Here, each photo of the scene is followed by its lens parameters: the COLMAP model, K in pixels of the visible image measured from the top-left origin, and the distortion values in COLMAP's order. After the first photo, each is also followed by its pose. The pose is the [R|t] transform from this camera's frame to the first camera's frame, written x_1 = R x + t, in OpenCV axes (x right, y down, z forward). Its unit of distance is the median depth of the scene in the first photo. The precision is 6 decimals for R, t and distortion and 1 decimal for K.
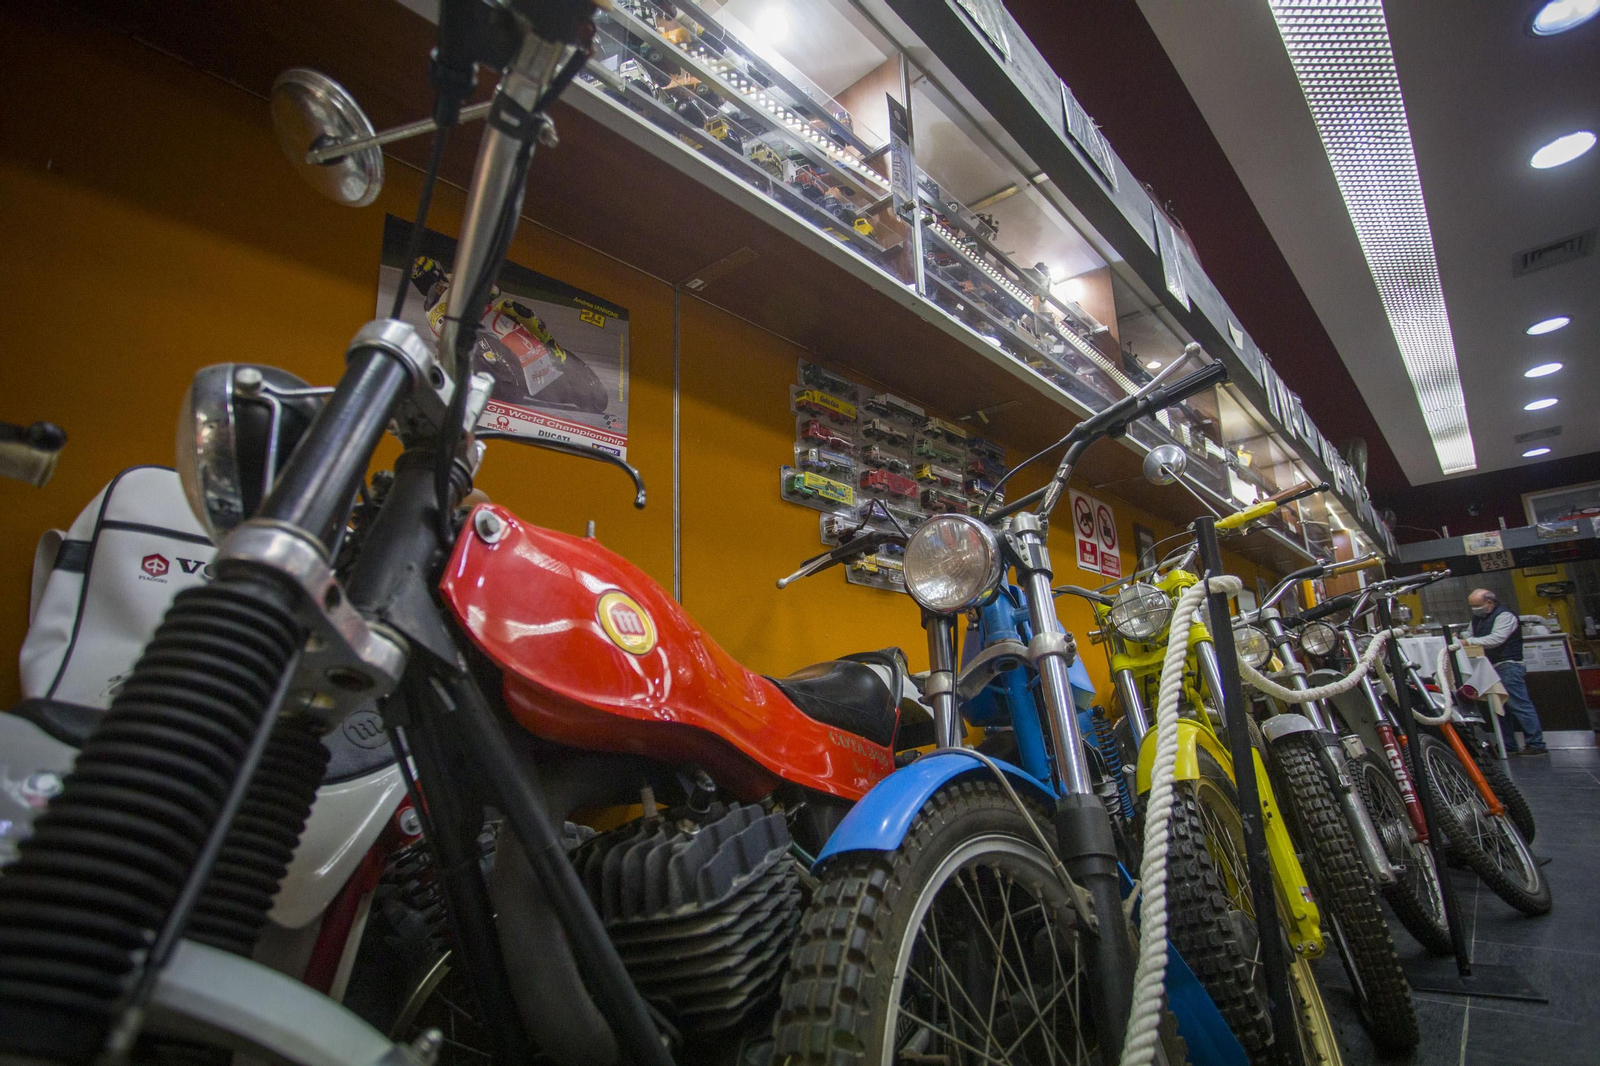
lens RADIAL K [[794.5, 0, 800.0], [0, 794.5, 533.0], [0, 0, 1]] dist [-0.050624, 0.025439]
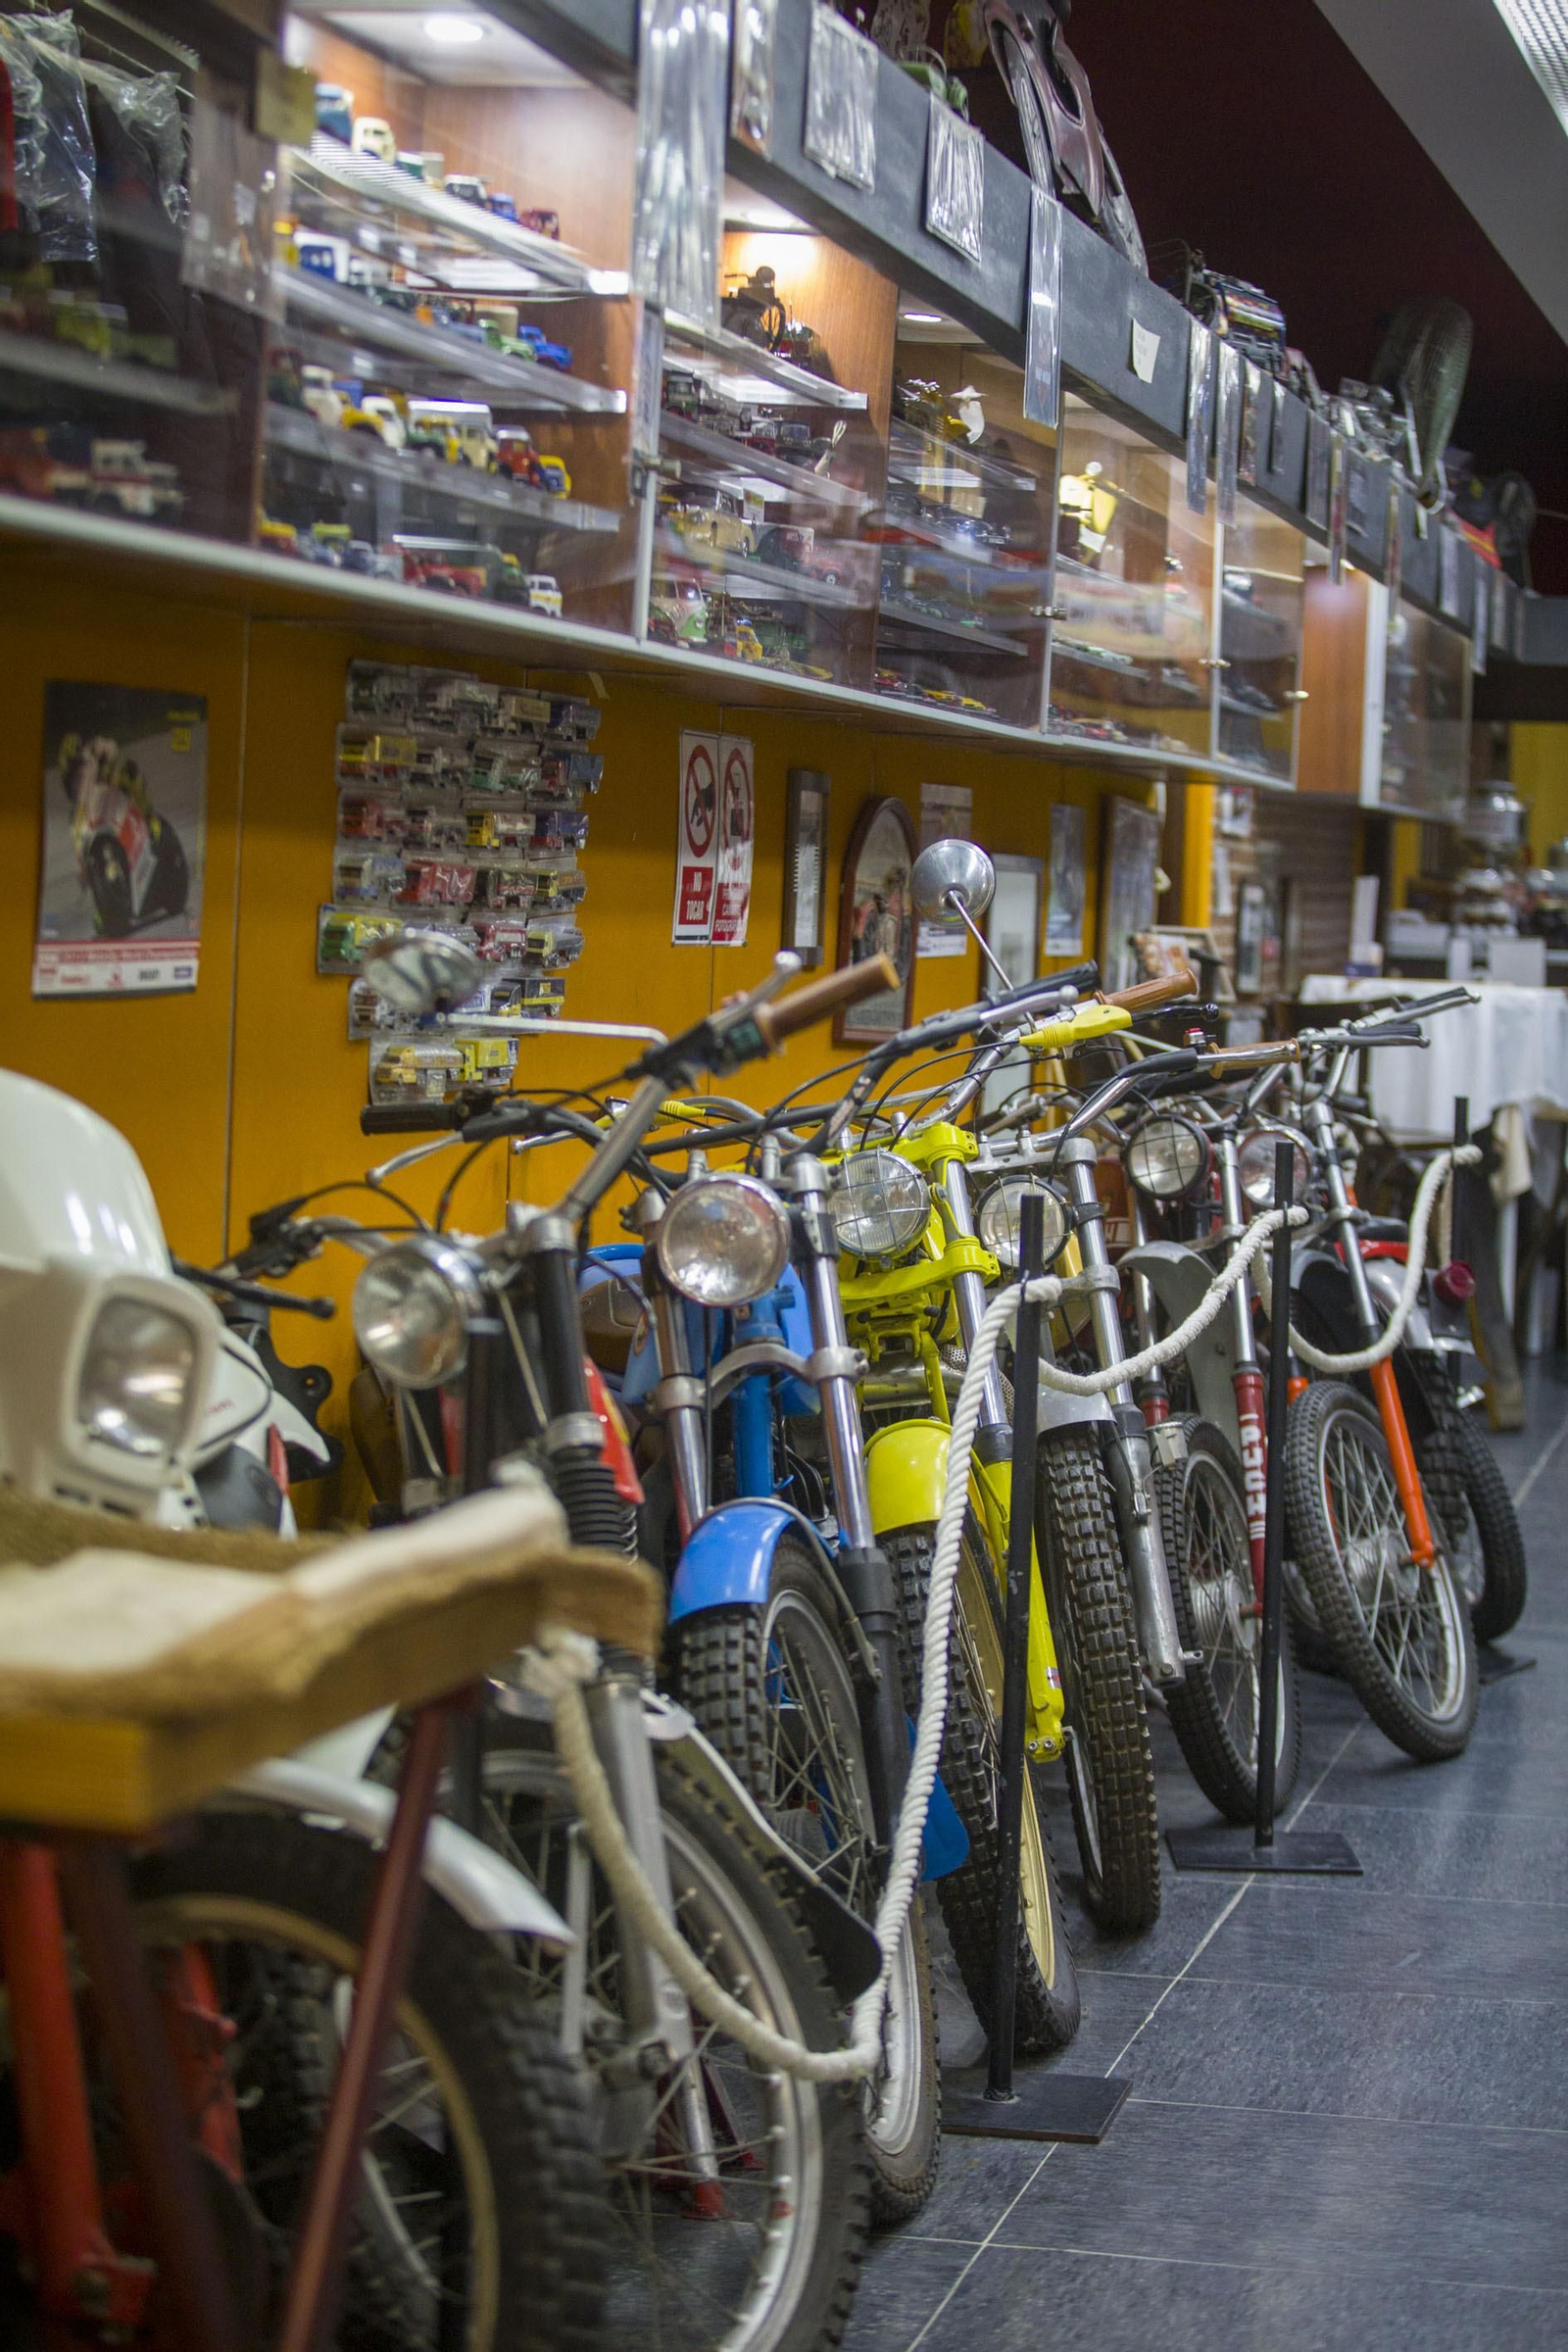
lens RADIAL K [[4474.4, 0, 784.0], [0, 4474.4, 1176.0], [0, 0, 1]] dist [0.041099, 0.042996]
pose [[0.879755, 0.052394, 0.472532, -1.066815], [-0.179906, 0.956689, 0.228869, -0.605280], [-0.440075, -0.286360, 0.851077, -1.570623]]
